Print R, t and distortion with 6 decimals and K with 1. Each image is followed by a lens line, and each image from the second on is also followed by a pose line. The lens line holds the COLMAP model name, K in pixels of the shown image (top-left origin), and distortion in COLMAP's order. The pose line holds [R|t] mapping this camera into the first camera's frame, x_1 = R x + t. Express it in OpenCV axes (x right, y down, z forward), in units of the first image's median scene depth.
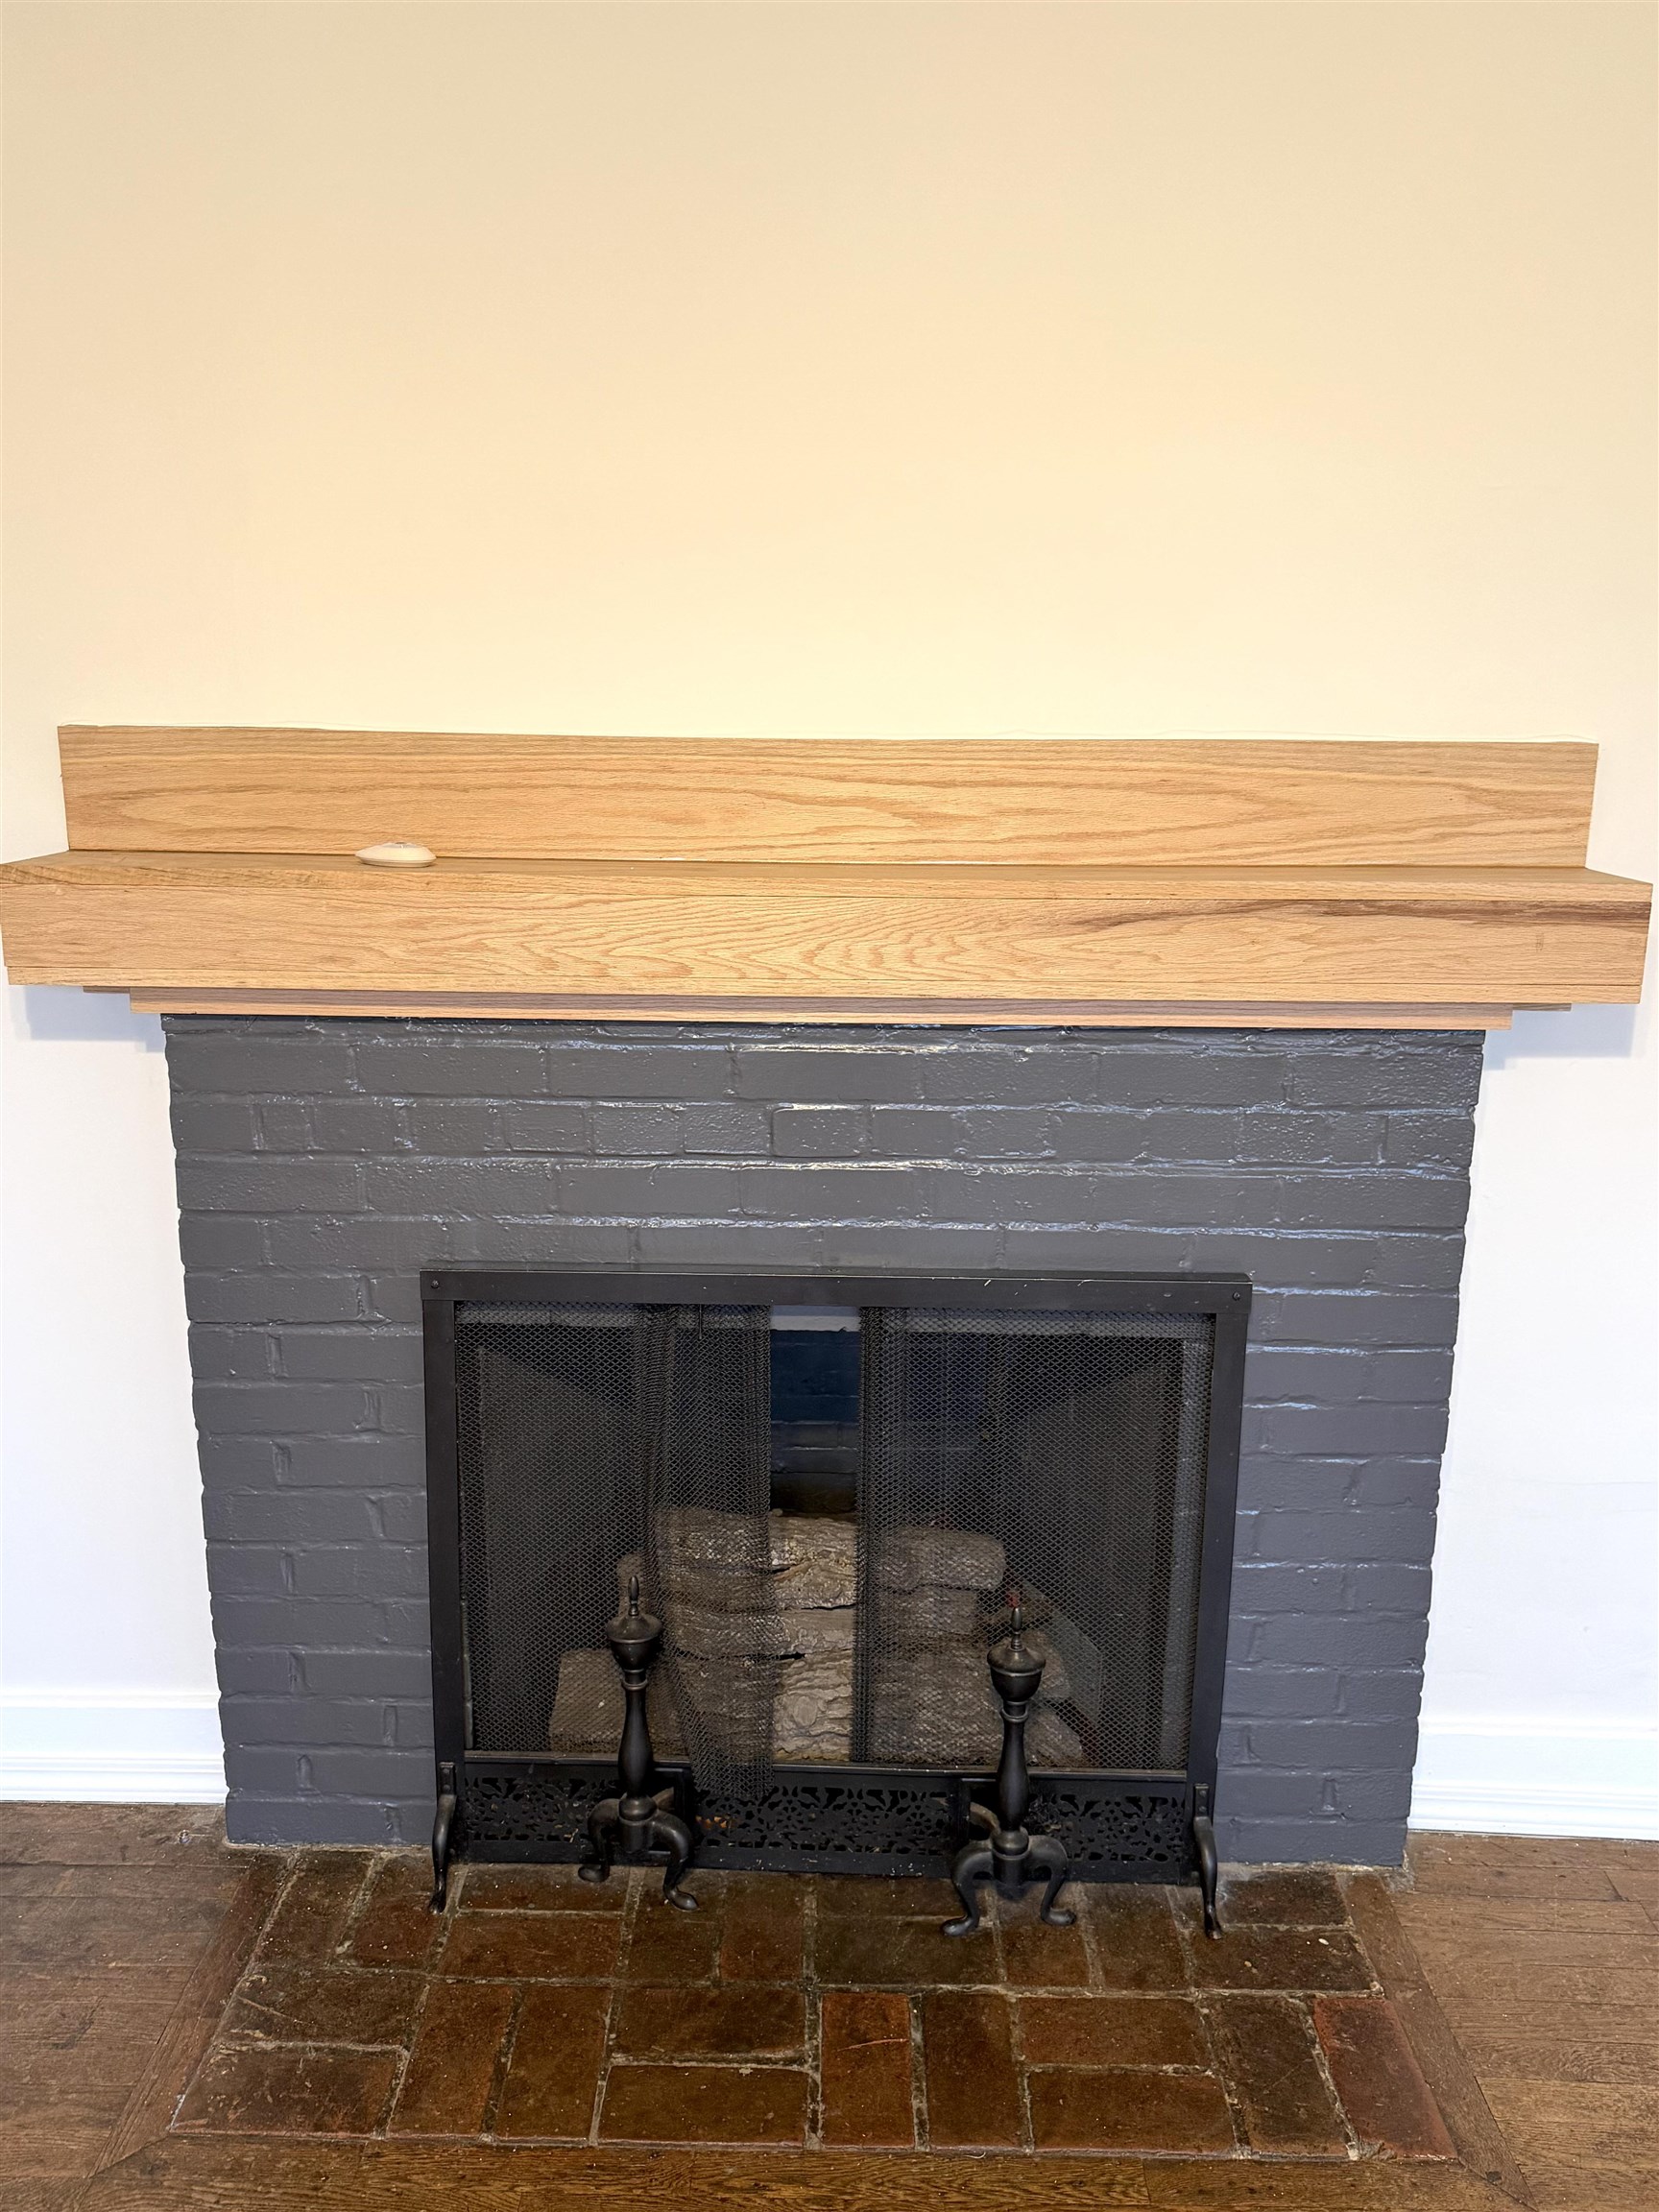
lens RADIAL K [[1666.7, 0, 830.8], [0, 1666.7, 1104.6], [0, 0, 1]] dist [0.103684, -0.138637]
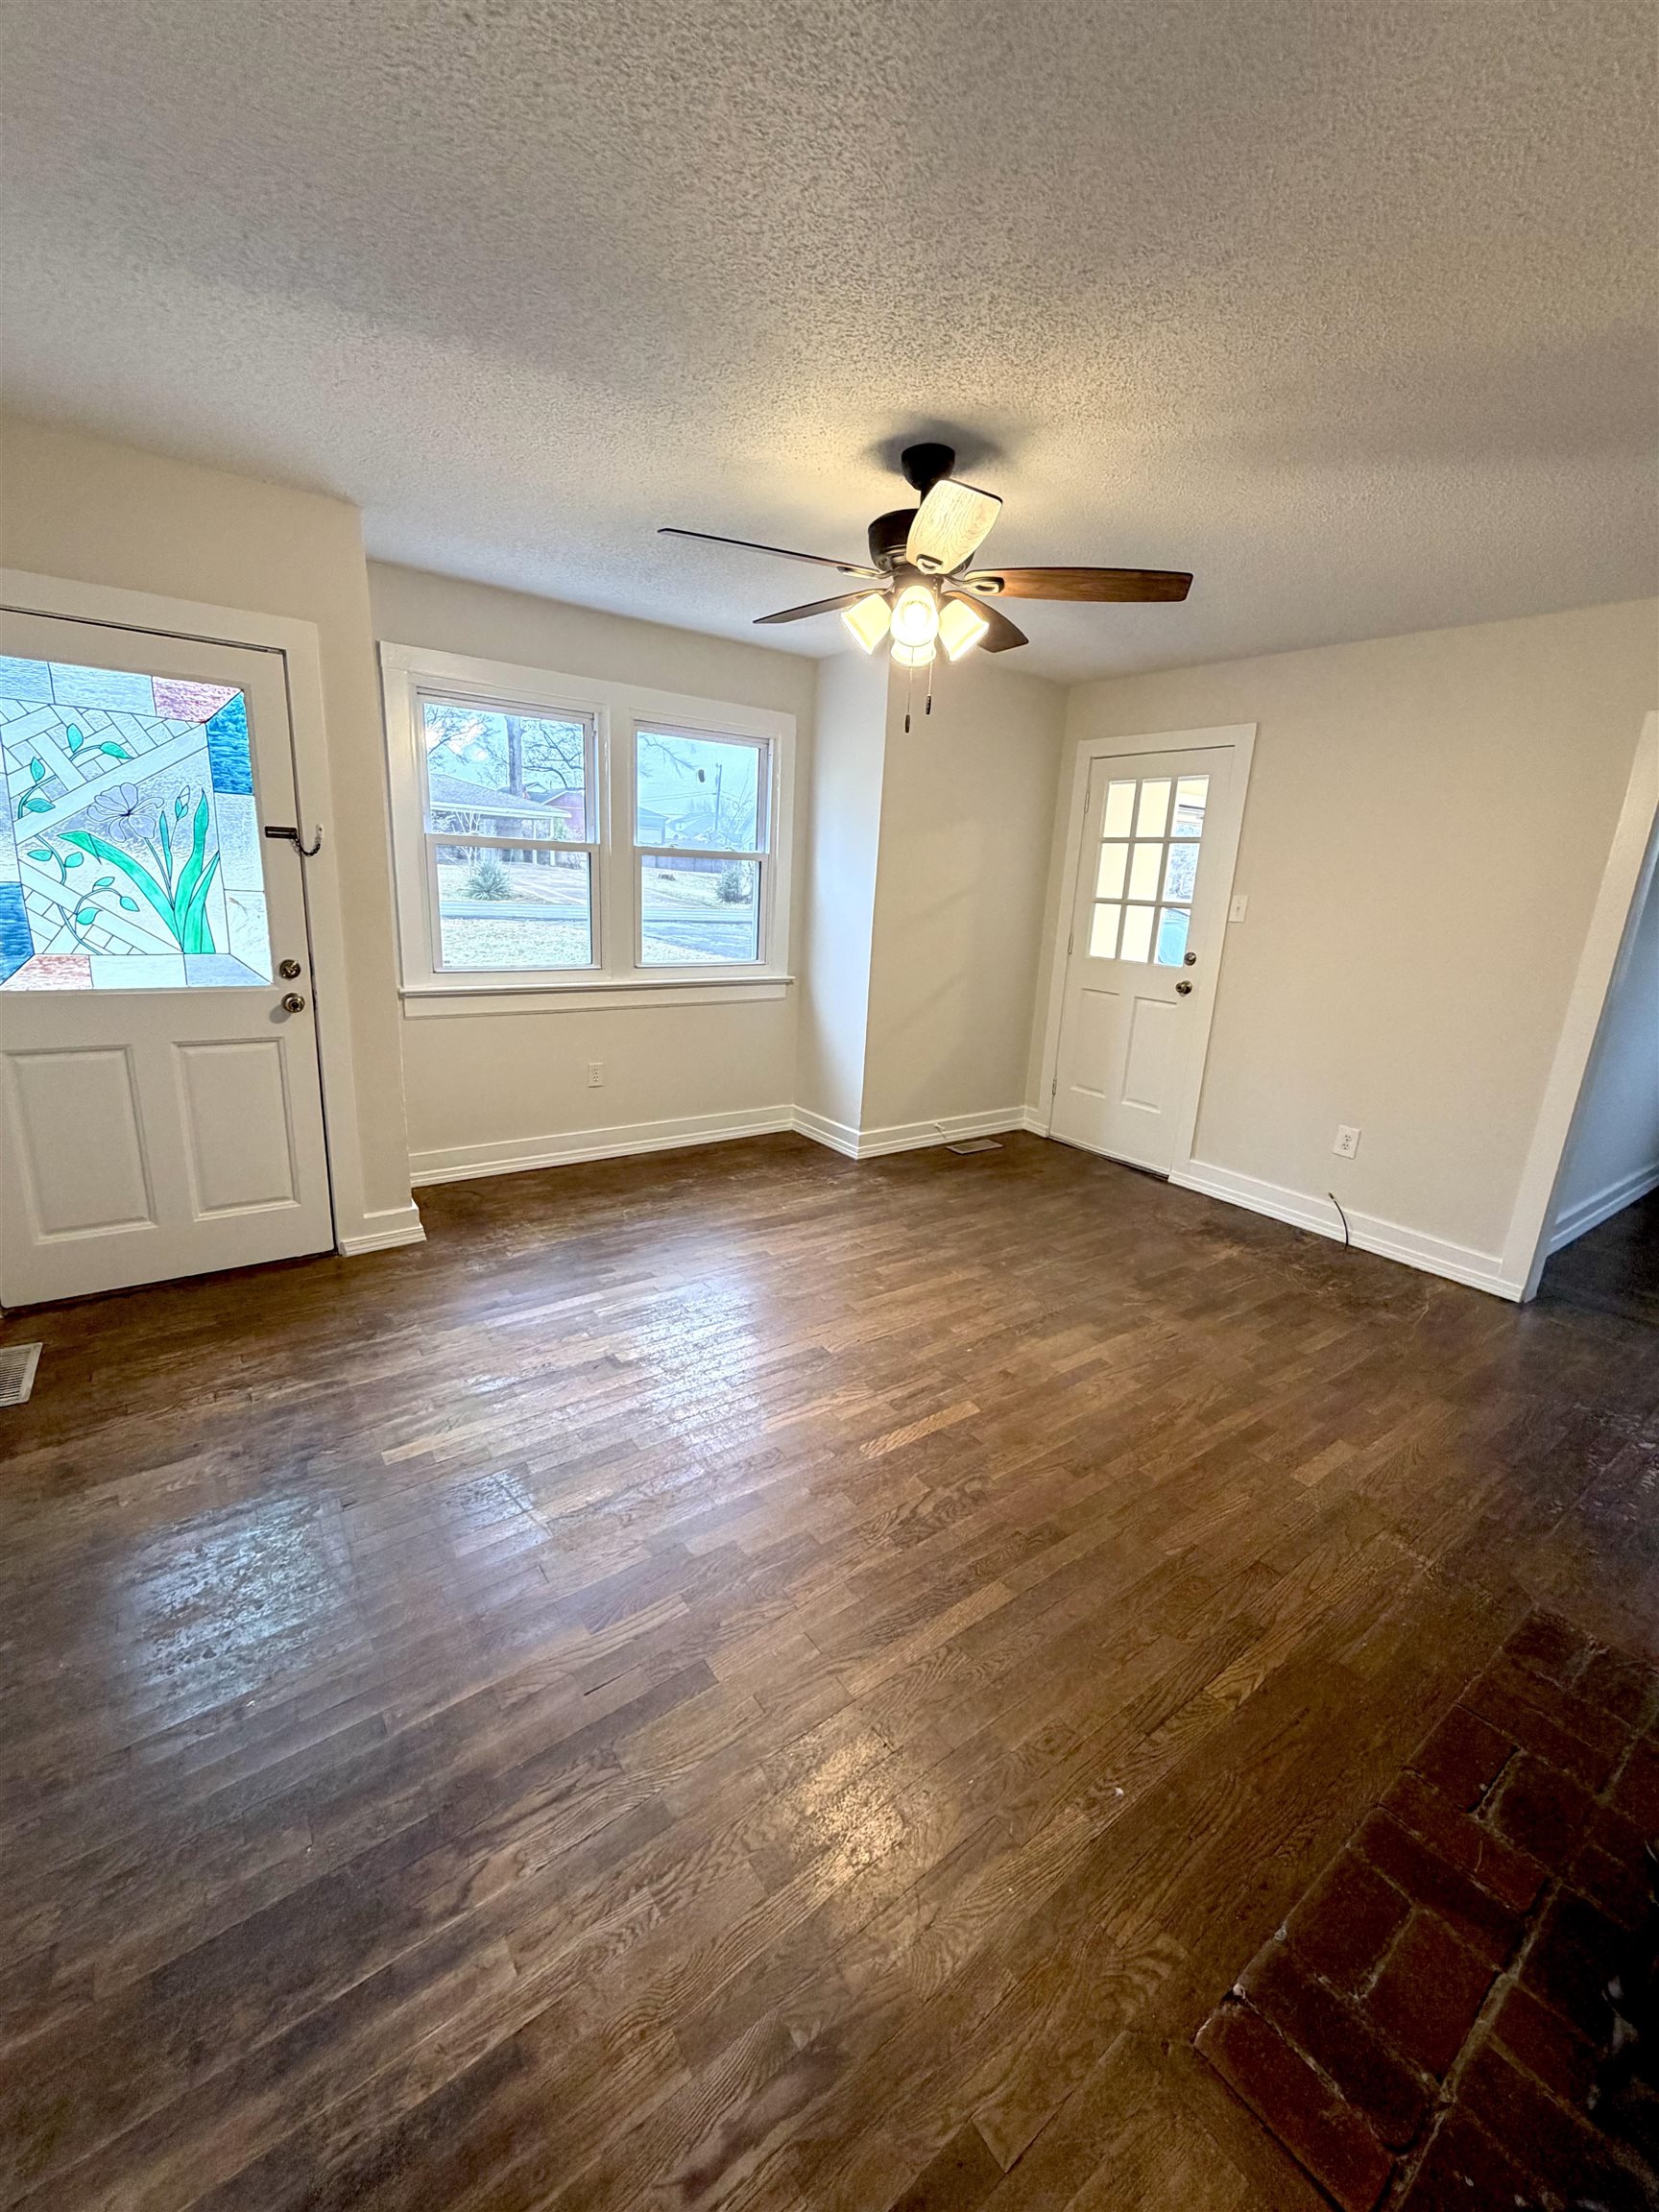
lens RADIAL K [[880.4, 0, 828.3], [0, 880.4, 1098.7], [0, 0, 1]] dist [0.000054, -0.000113]
pose [[-0.796491, 0.101017, -0.596153, 0.798874], [-0.189084, 0.894885, 0.404262, -0.211295], [0.574325, 0.434714, -0.693667, 0.862142]]
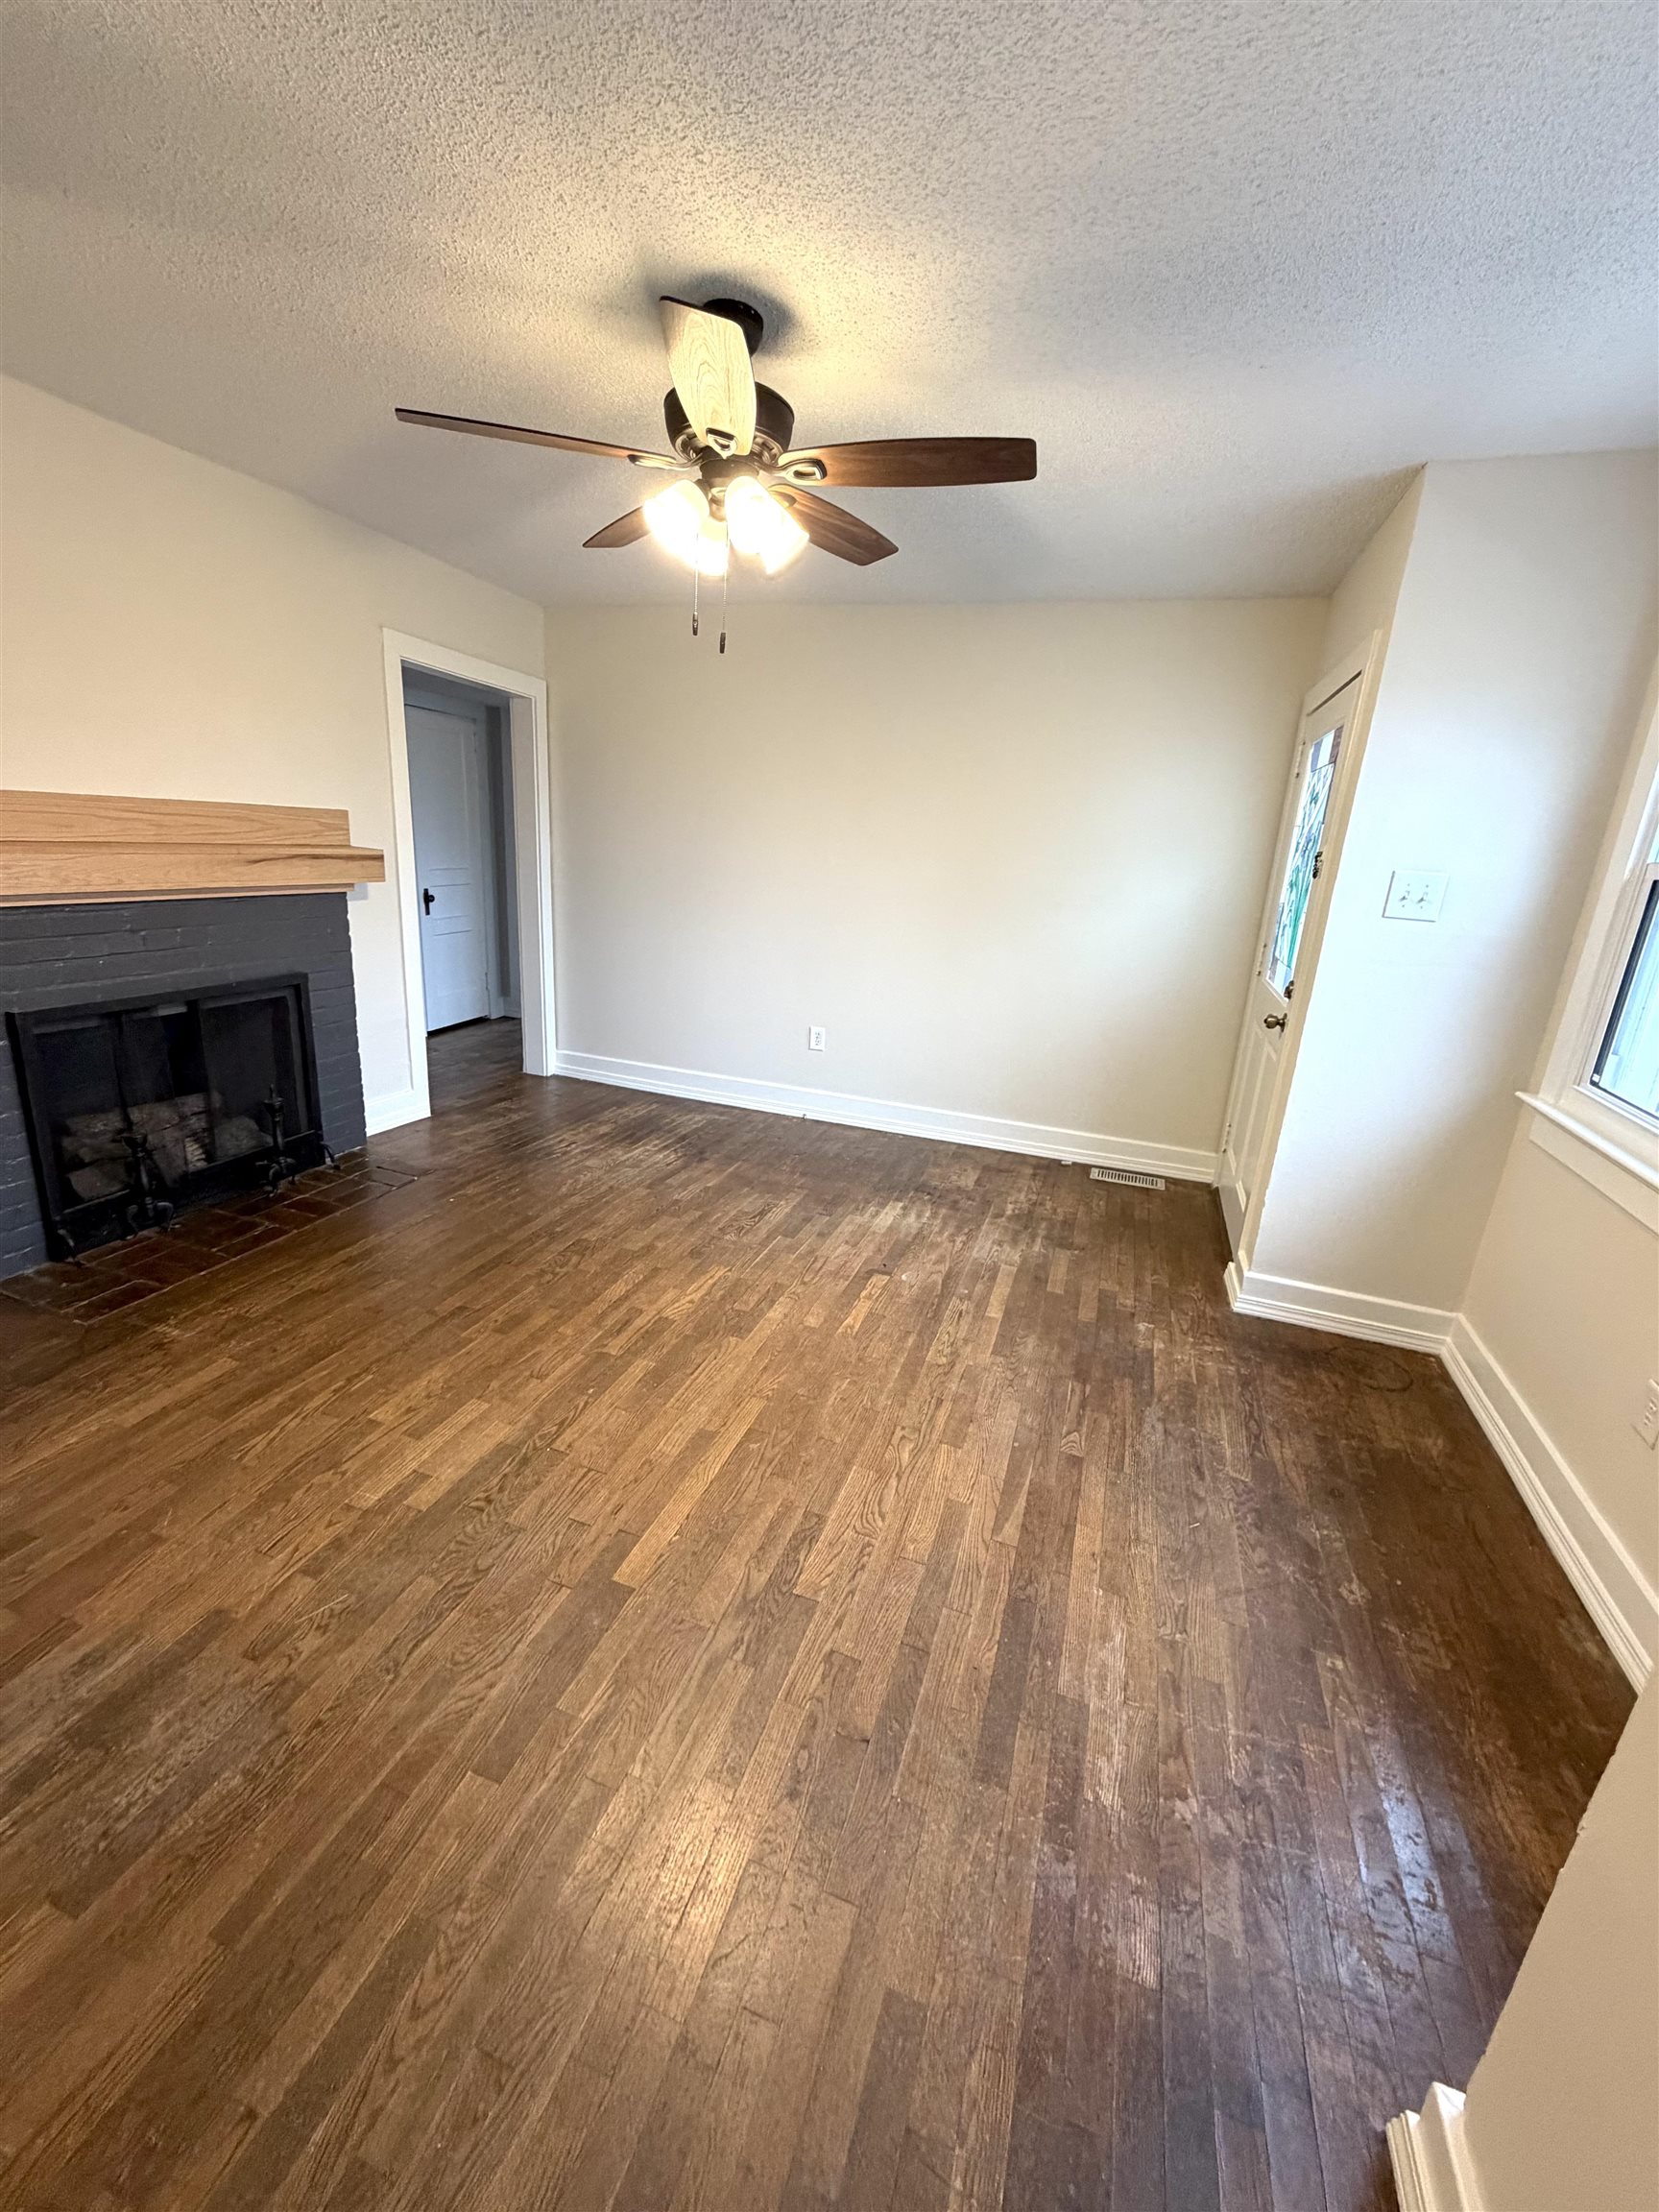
lens RADIAL K [[880.4, 0, 828.3], [0, 880.4, 1098.7], [0, 0, 1]] dist [0.000054, -0.000113]
pose [[0.313612, -0.261844, 0.912735, -1.064251], [0.138860, 0.963541, 0.228708, 0.088443], [-0.939343, 0.055016, 0.338538, -0.536920]]
